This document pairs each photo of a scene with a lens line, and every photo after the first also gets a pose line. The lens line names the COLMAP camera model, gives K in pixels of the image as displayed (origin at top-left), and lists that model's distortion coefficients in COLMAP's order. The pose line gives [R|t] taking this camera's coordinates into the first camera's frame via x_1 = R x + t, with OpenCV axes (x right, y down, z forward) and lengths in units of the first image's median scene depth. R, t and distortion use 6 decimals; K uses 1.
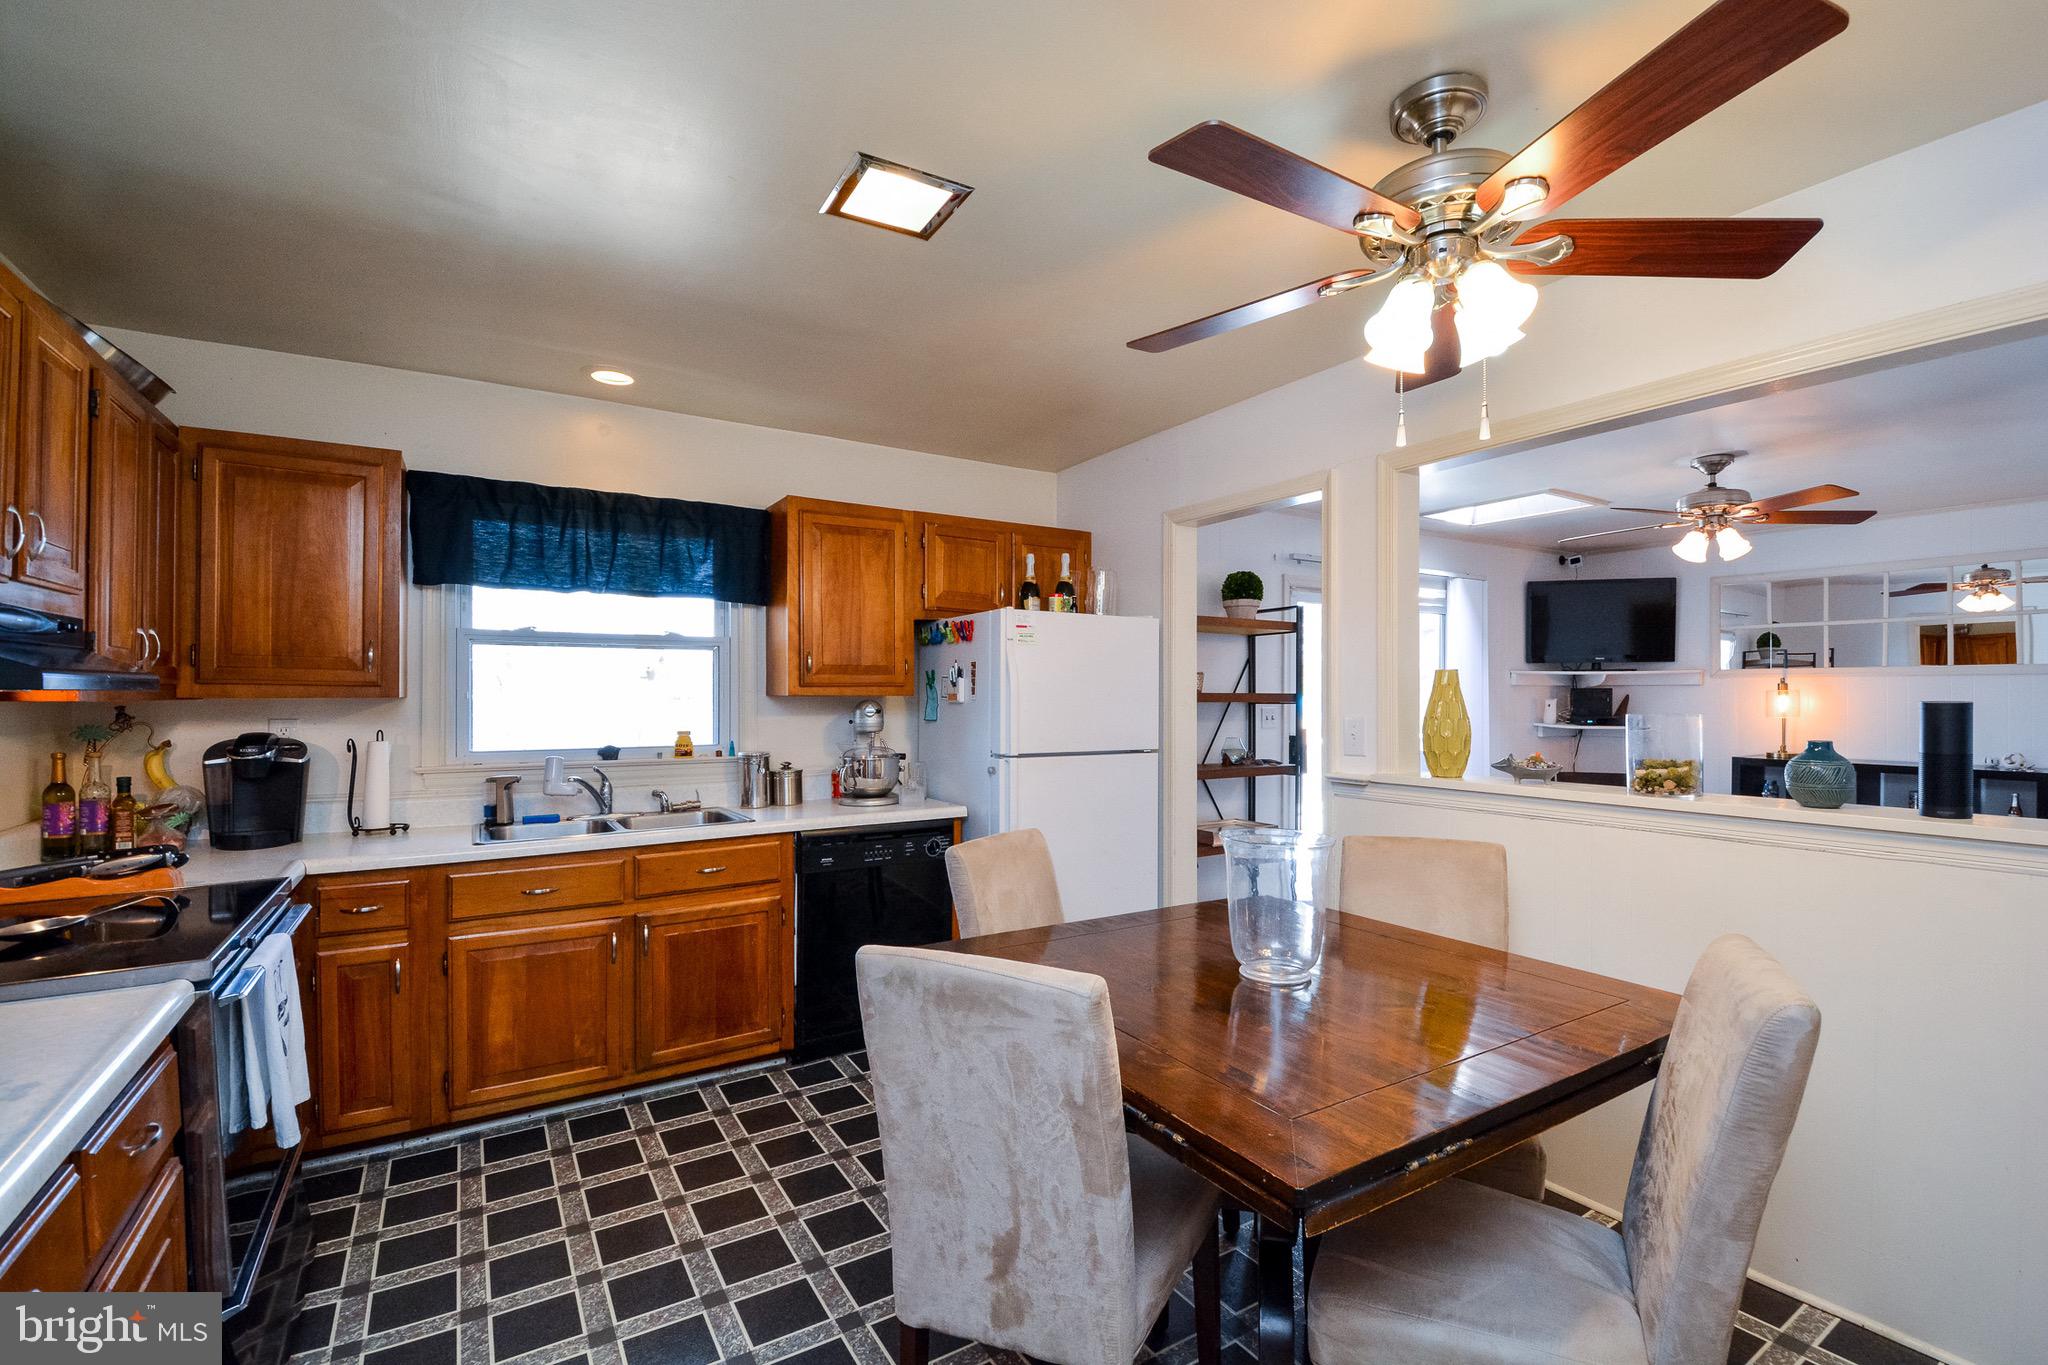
lens RADIAL K [[912.5, 0, 1021.9], [0, 912.5, 699.3], [0, 0, 1]] dist [-0.001426, -0.002700]
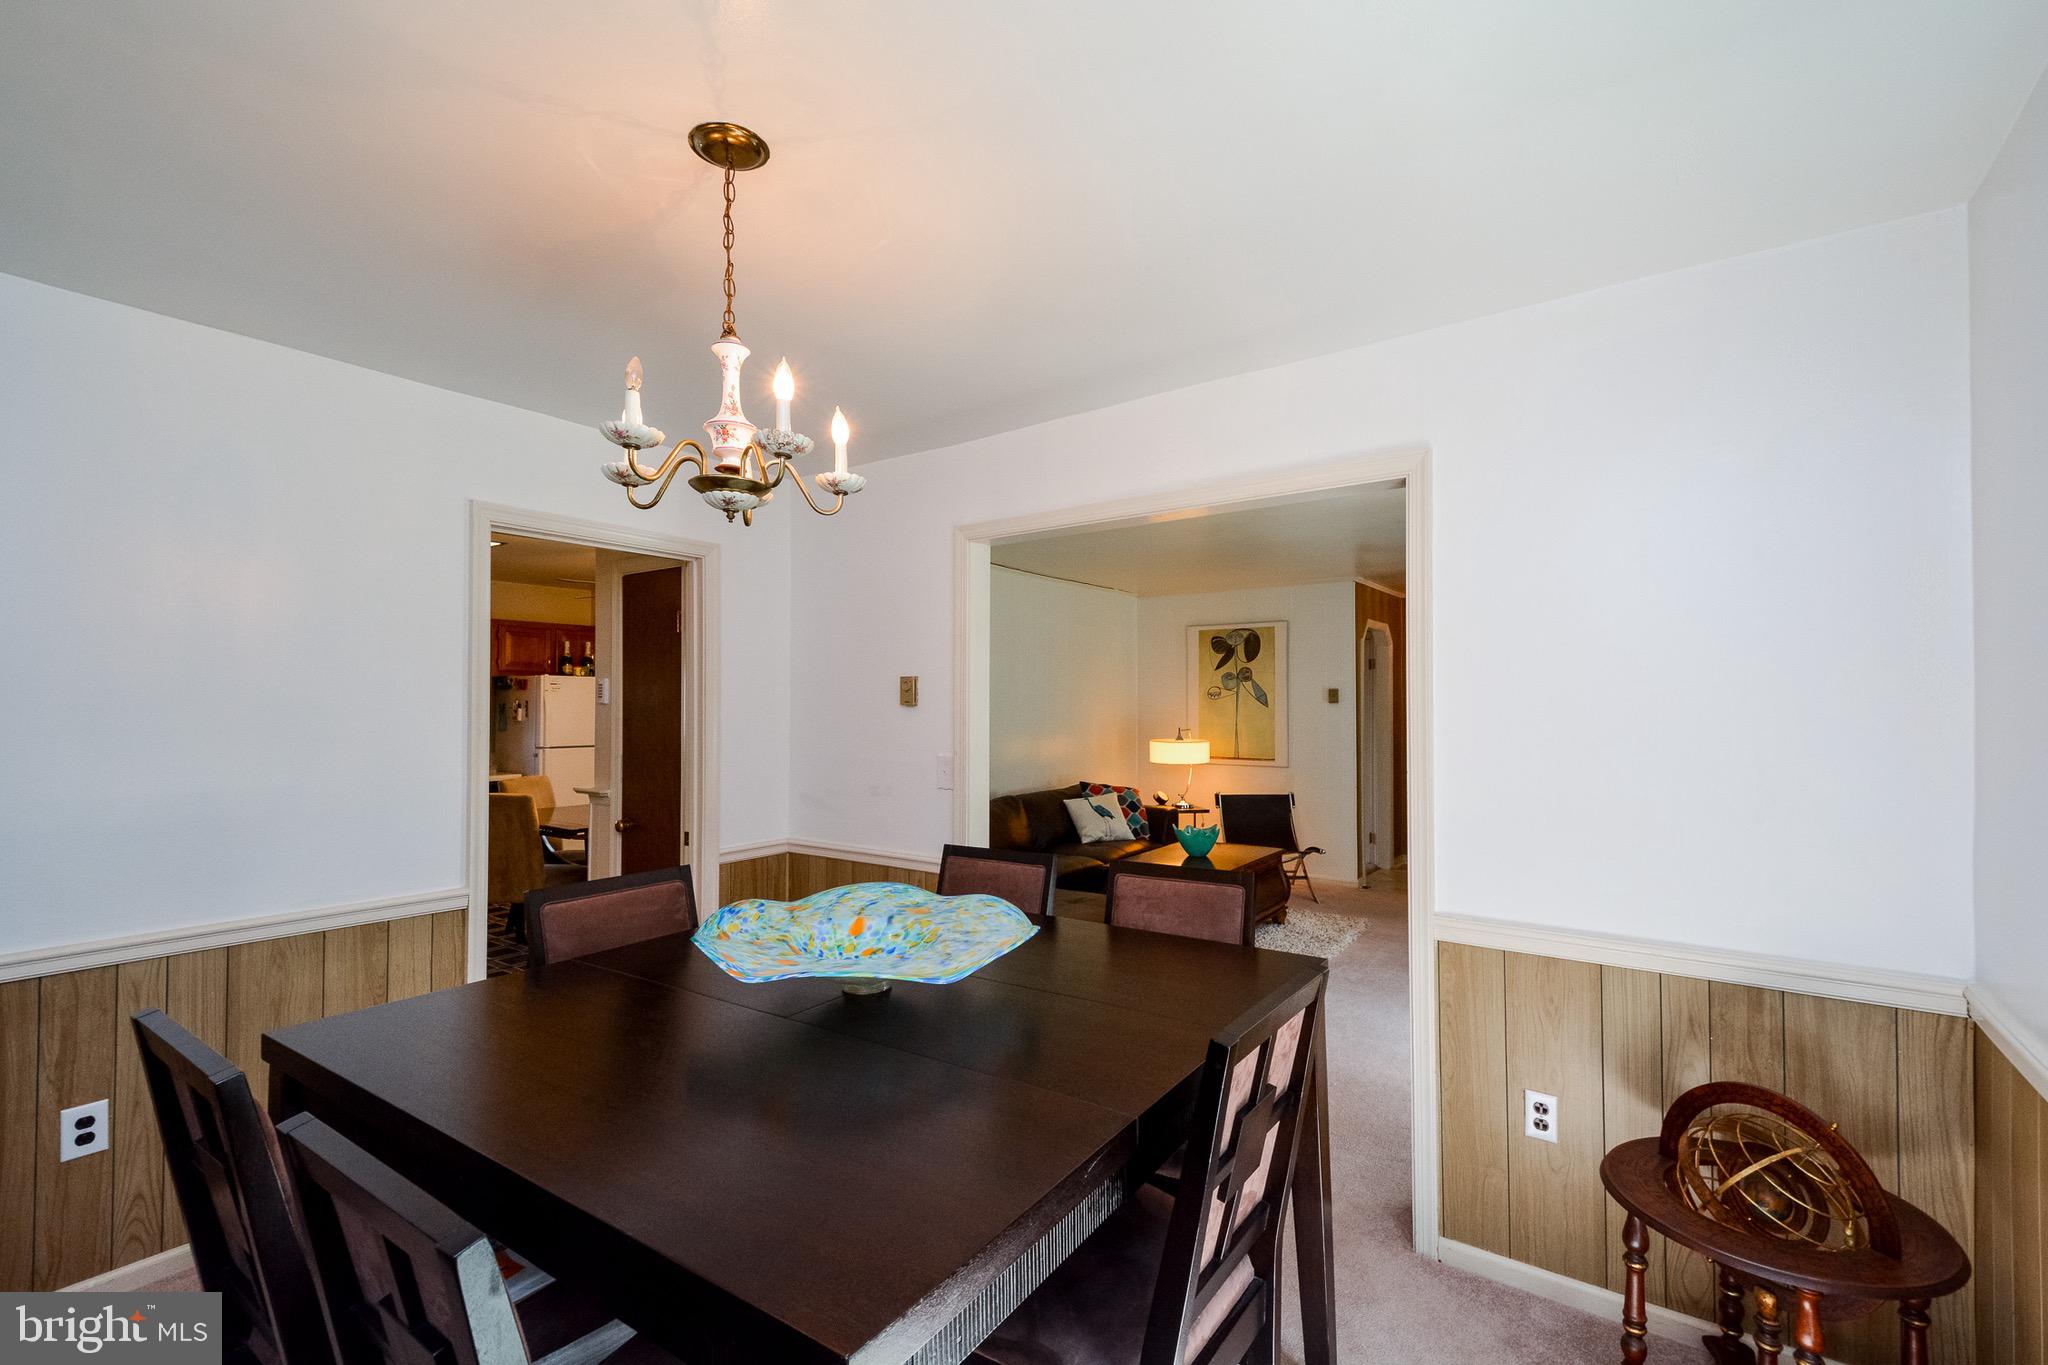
lens RADIAL K [[912.5, 0, 1035.8], [0, 912.5, 698.6], [0, 0, 1]] dist [-0.001426, -0.002700]
pose [[0.932203, 0.008658, 0.361833, 0.247918], [-0.000949, 0.999769, -0.021479, -0.003332], [-0.361935, 0.019680, 0.931995, -1.171052]]
